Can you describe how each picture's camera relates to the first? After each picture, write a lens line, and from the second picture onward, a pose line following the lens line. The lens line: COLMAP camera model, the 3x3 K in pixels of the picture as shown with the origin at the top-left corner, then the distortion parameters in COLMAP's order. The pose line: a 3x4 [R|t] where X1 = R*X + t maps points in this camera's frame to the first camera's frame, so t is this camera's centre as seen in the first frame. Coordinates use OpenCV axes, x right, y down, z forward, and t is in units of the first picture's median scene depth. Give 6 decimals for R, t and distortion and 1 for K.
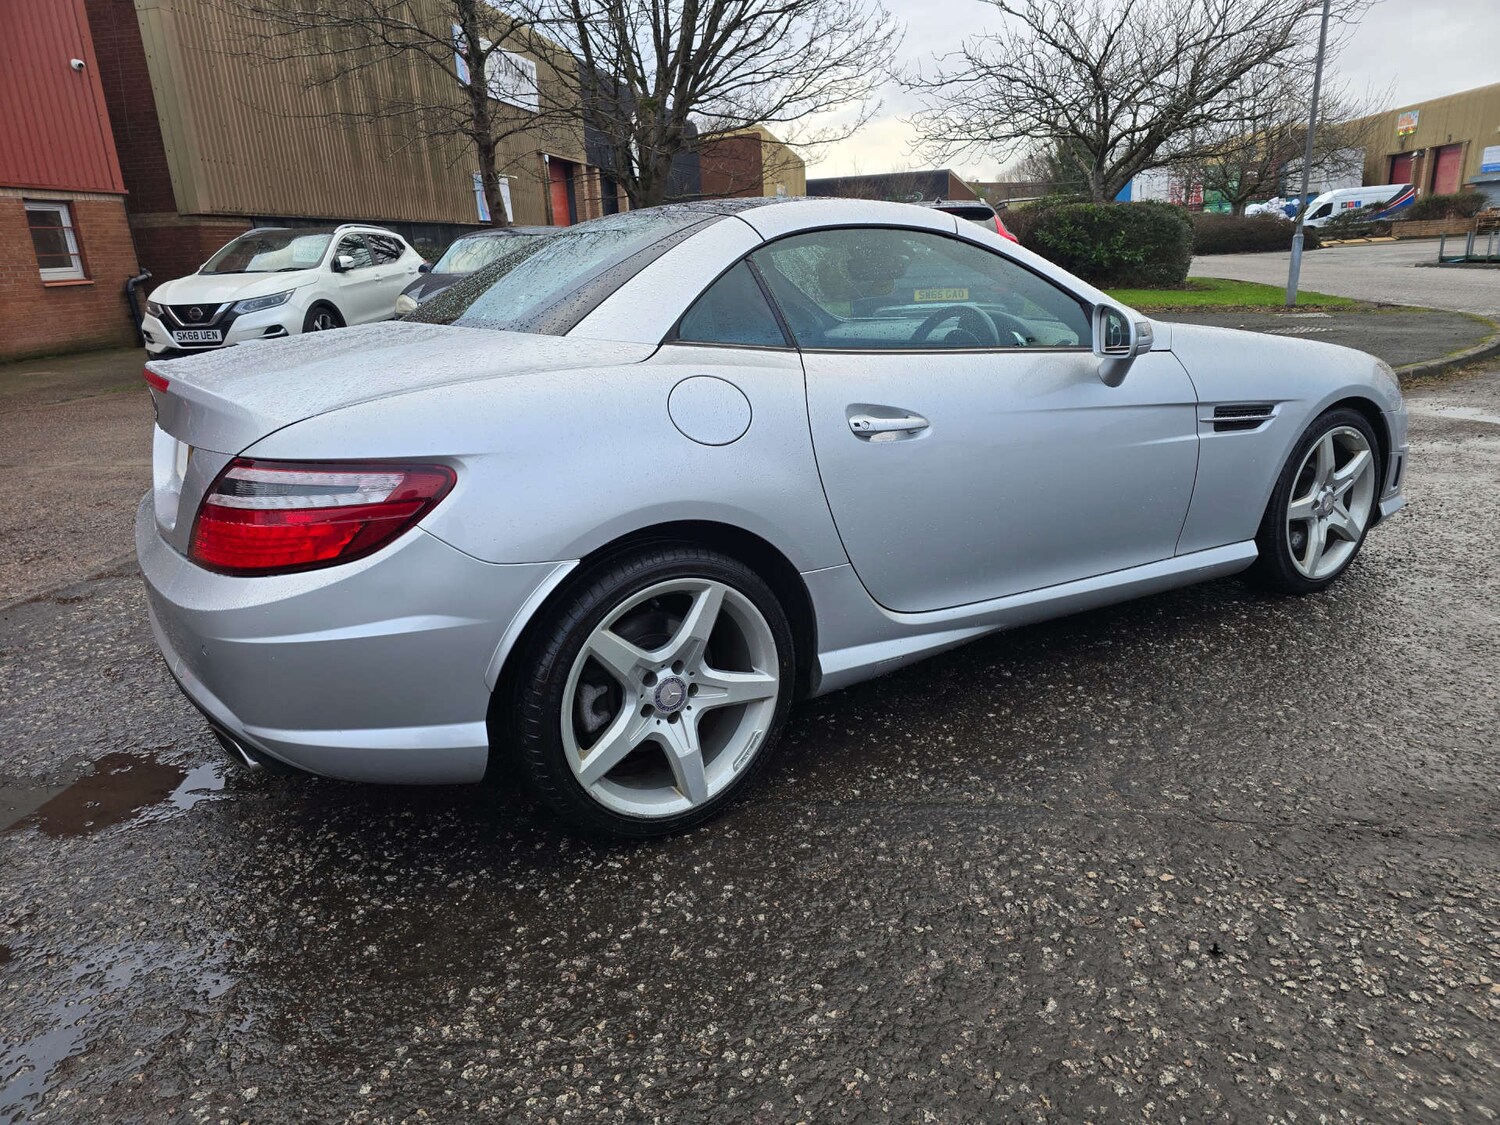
lens RADIAL K [[981.5, 0, 747.0], [0, 981.5, 552.6], [0, 0, 1]] dist [0.053549, -0.043712]
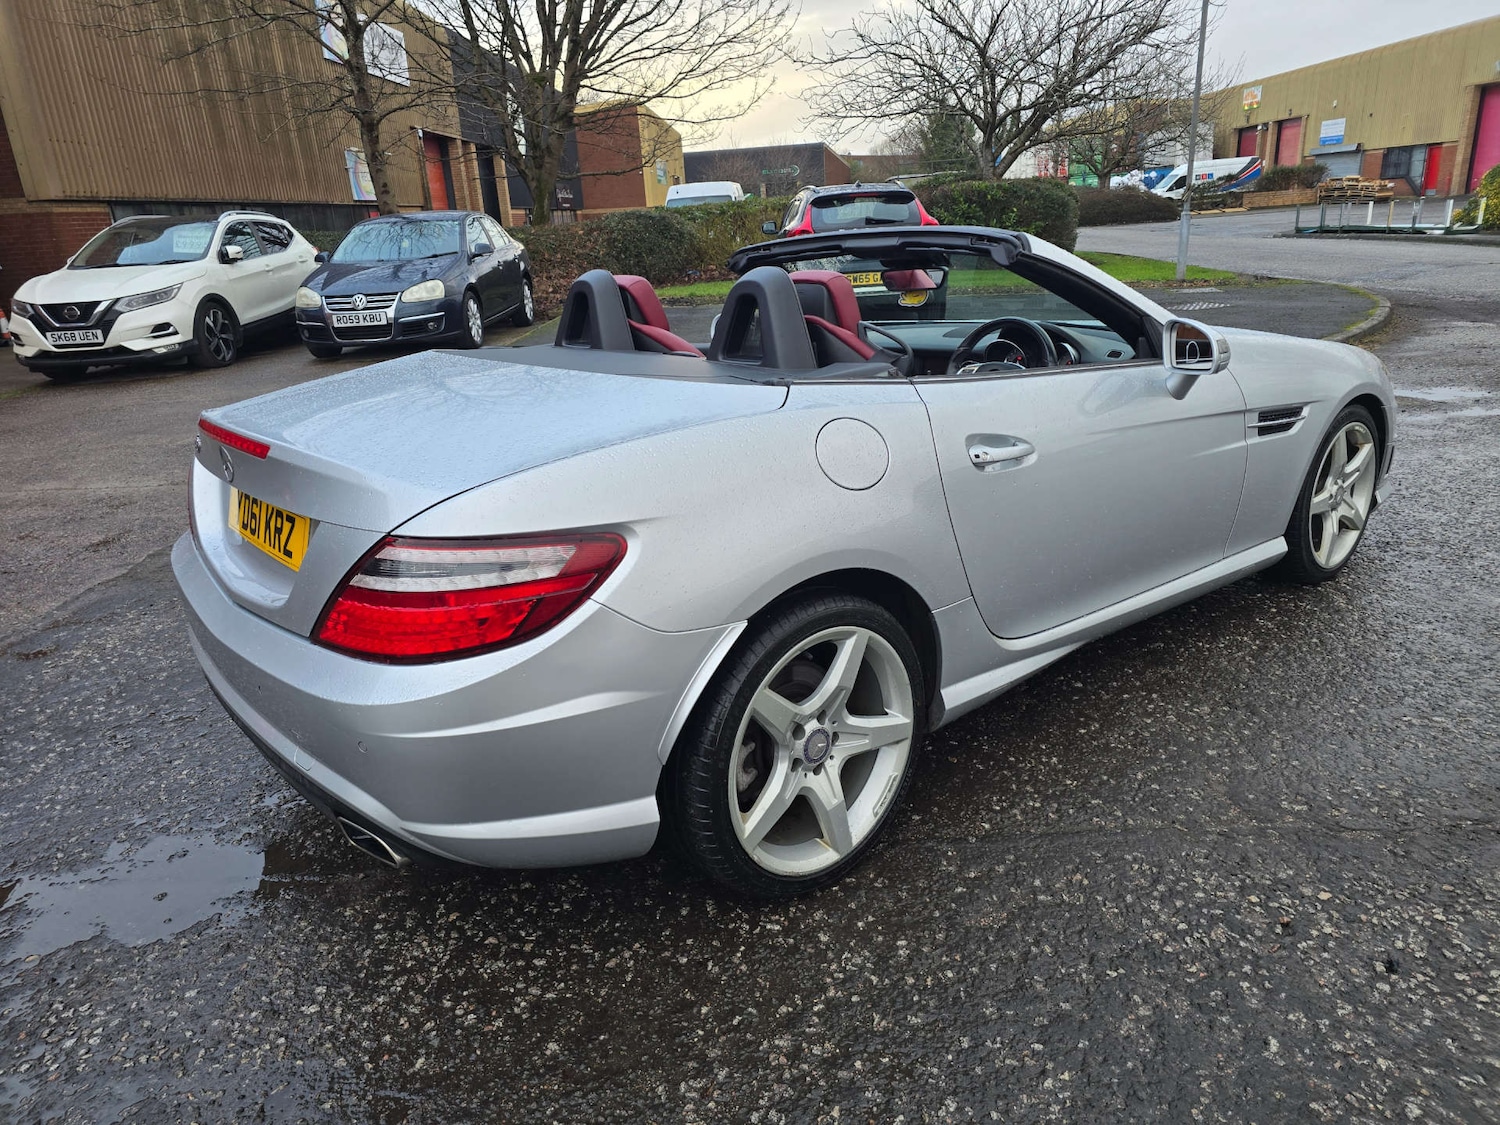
lens RADIAL K [[981.5, 0, 747.0], [0, 981.5, 552.6], [0, 0, 1]] dist [0.053549, -0.043712]
pose [[0.992631, -0.049013, 0.110822, -0.195339], [0.046345, 0.998573, 0.026529, -0.059908], [-0.111964, -0.021197, 0.993486, 0.038797]]
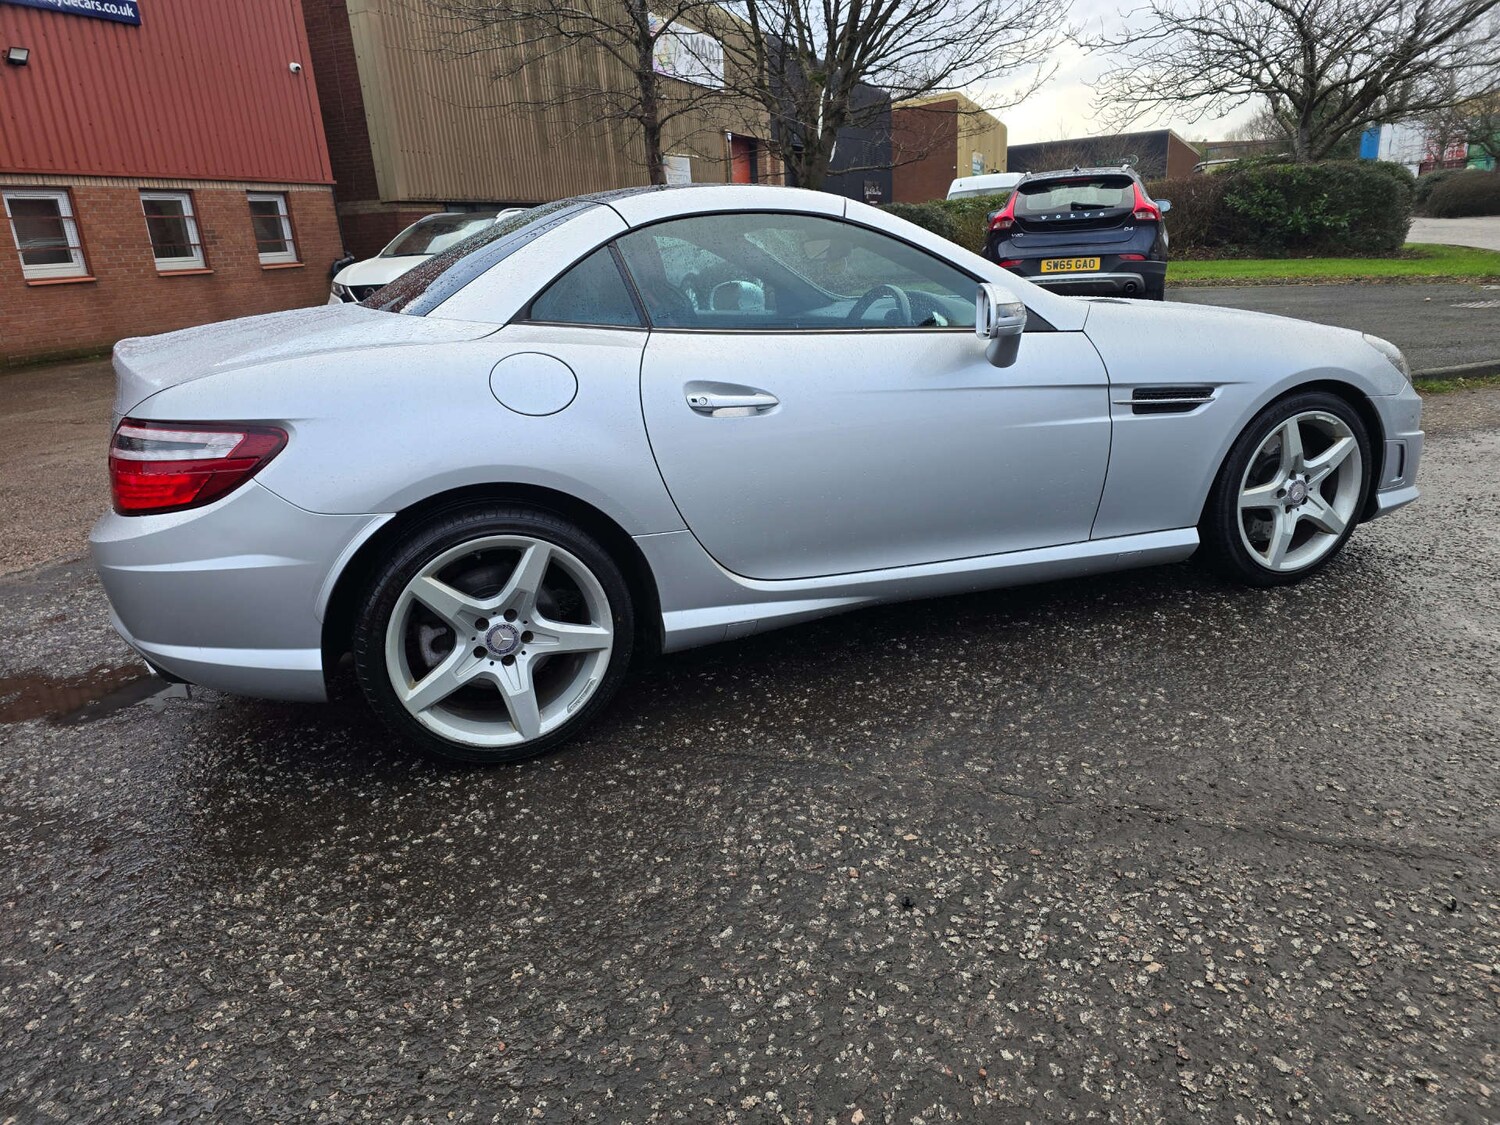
lens RADIAL K [[981.5, 0, 747.0], [0, 981.5, 552.6], [0, 0, 1]] dist [0.053549, -0.043712]
pose [[0.981170, 0.044394, -0.187977, 0.321066], [-0.039887, 0.998820, 0.027694, 0.003063], [0.188985, -0.019674, 0.981783, -0.037906]]
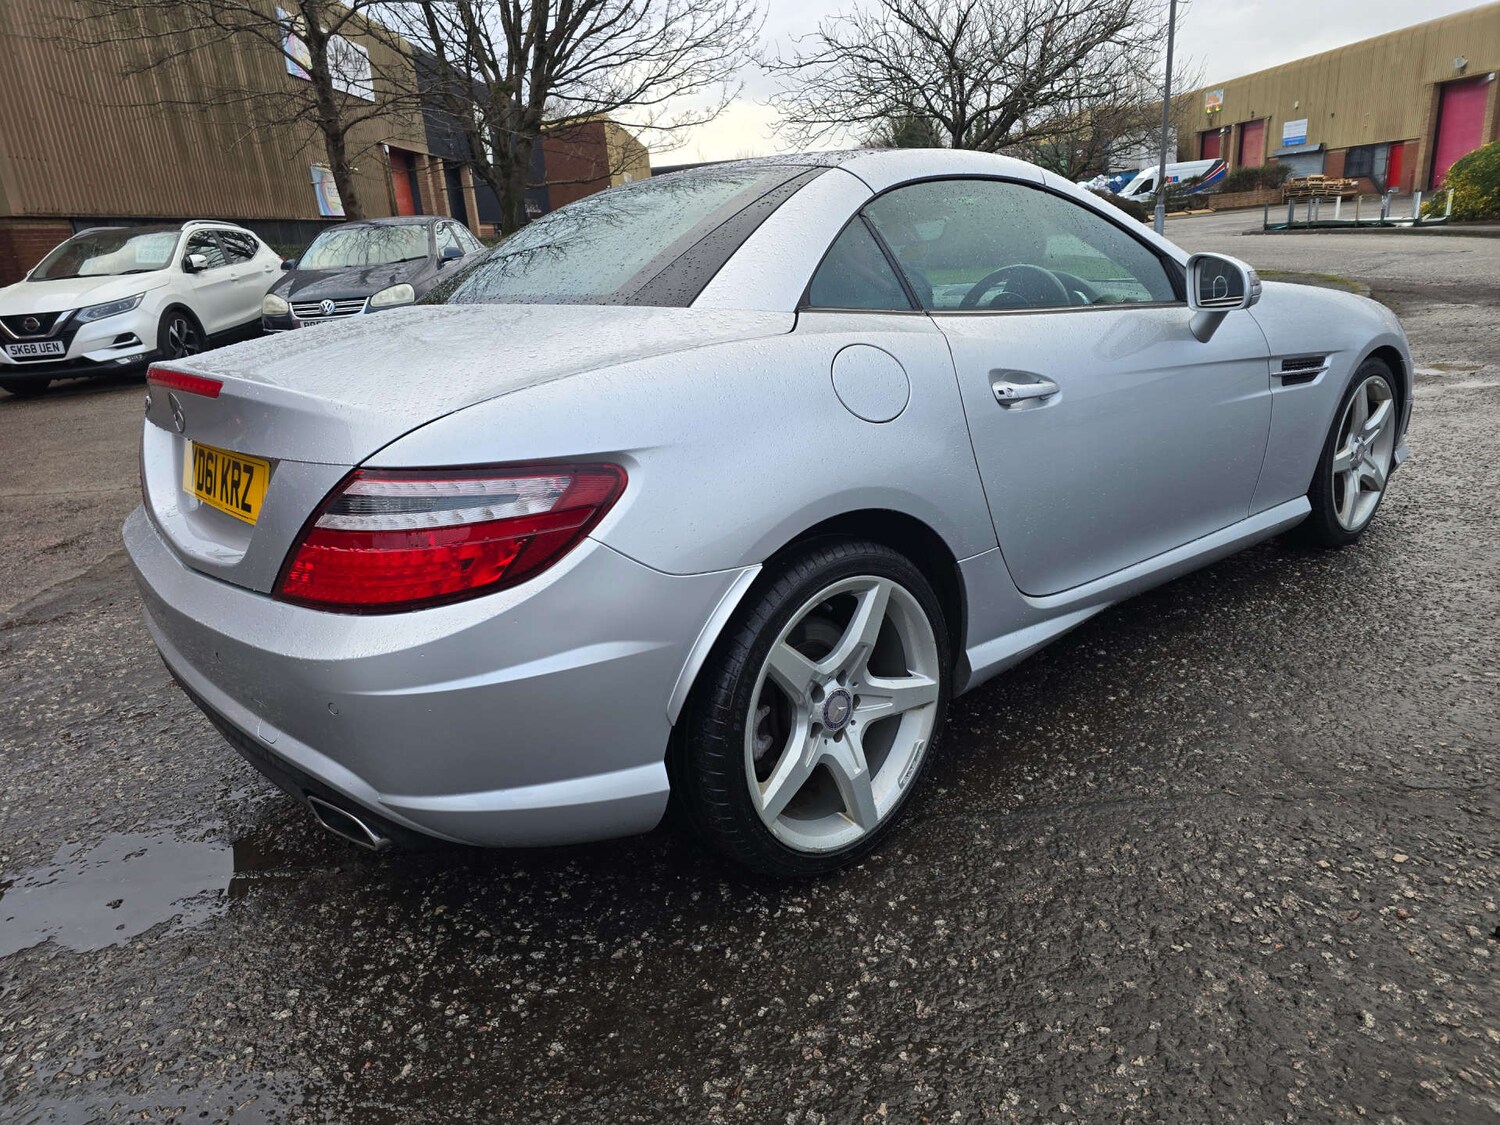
lens RADIAL K [[981.8, 0, 734.9], [0, 981.8, 555.4], [0, 0, 1]] dist [0.051512, -0.041874]
pose [[0.989787, -0.071675, 0.123228, -0.213735], [0.070185, 0.997399, 0.016393, -0.011271], [-0.124083, -0.007577, 0.992243, 0.111256]]
